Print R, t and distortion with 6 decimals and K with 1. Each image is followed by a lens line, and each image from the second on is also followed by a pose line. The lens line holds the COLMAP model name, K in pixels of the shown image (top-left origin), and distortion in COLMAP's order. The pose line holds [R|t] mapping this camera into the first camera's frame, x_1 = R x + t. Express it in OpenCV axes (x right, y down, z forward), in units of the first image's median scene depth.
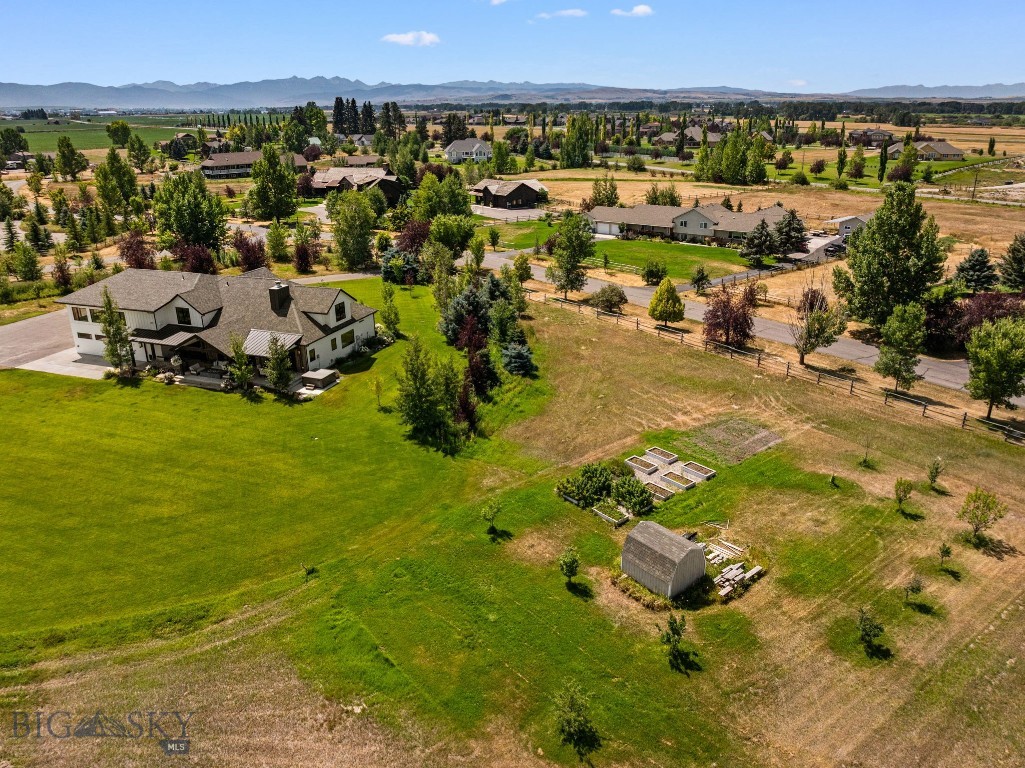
lens RADIAL K [[738.9, 0, 512.5], [0, 738.9, 384.0], [0, 0, 1]] dist [-0.036830, 0.004366]
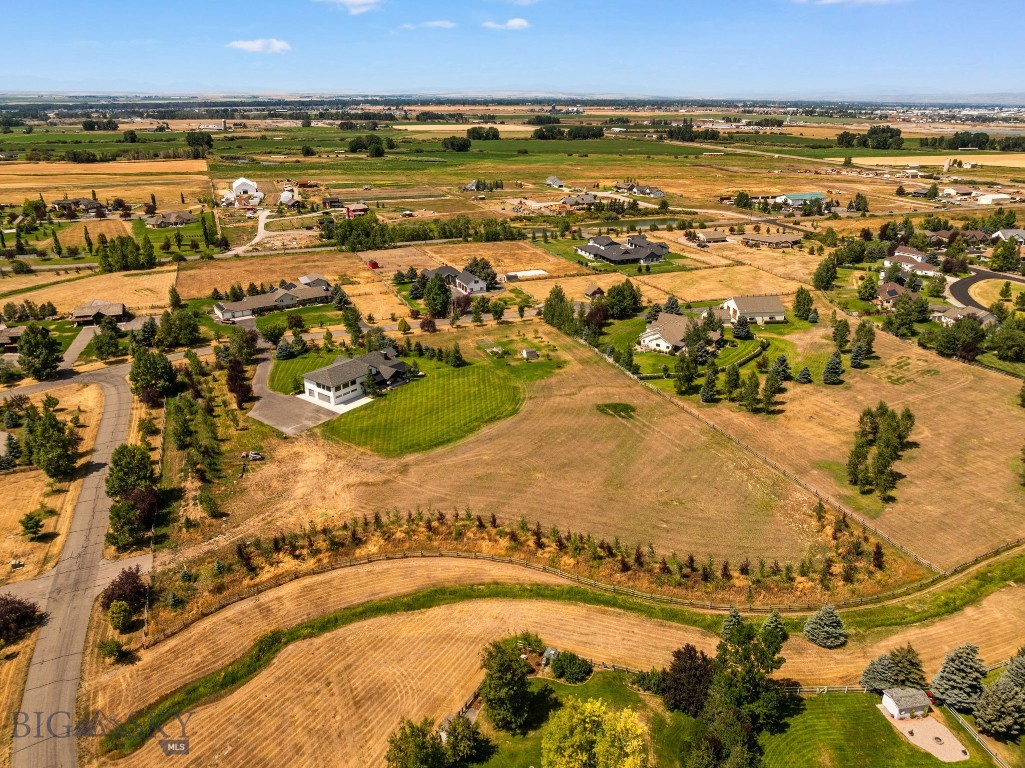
lens RADIAL K [[717.2, 0, 512.5], [0, 717.2, 384.0], [0, 0, 1]] dist [-0.037582, 0.002817]
pose [[0.293539, -0.350364, 0.889427, -2.768034], [0.333130, 0.909583, 0.248361, -0.555698], [-0.896024, 0.223391, 0.383715, -0.558120]]
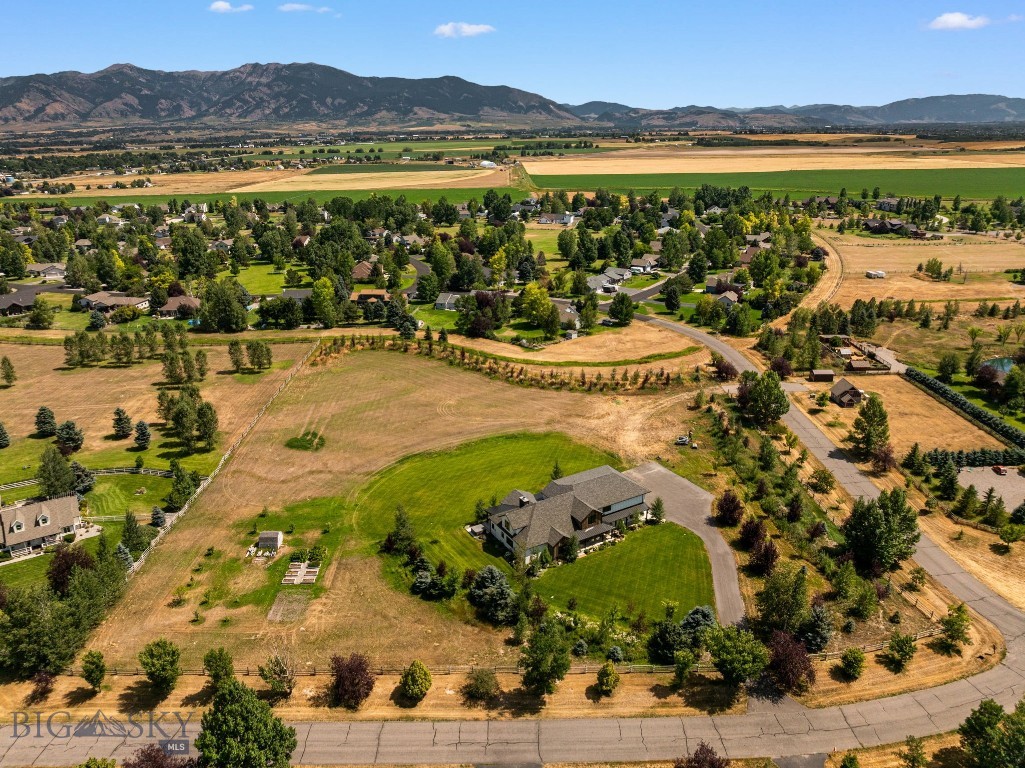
lens RADIAL K [[717.9, 0, 512.5], [0, 717.9, 384.0], [0, 0, 1]] dist [-0.036929, 0.006957]
pose [[-0.622783, 0.281960, -0.729822, 0.953231], [-0.261364, 0.804243, 0.533743, -1.330013], [0.737448, 0.523155, -0.427175, 1.589739]]
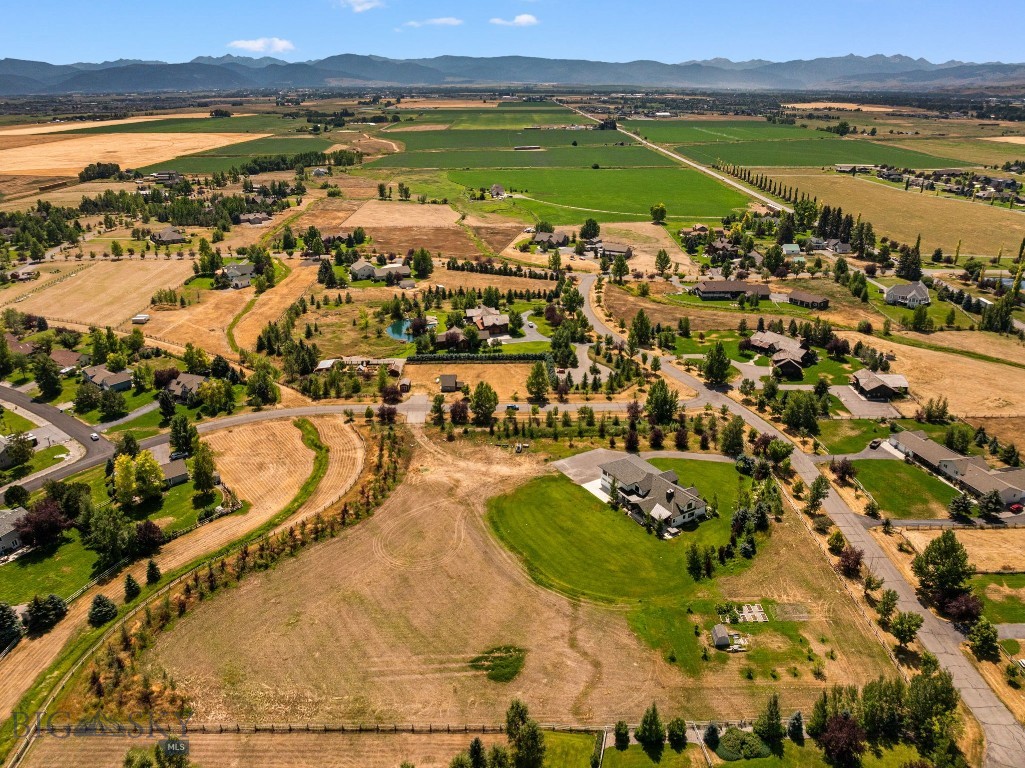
lens RADIAL K [[715.7, 0, 512.3], [0, 715.7, 409.4], [0, 0, 1]] dist [-0.037834, 0.006520]
pose [[0.780378, 0.262460, -0.567560, 0.642911], [-0.221066, 0.964834, 0.142214, -0.663865], [0.584927, 0.014488, 0.810957, -1.485101]]
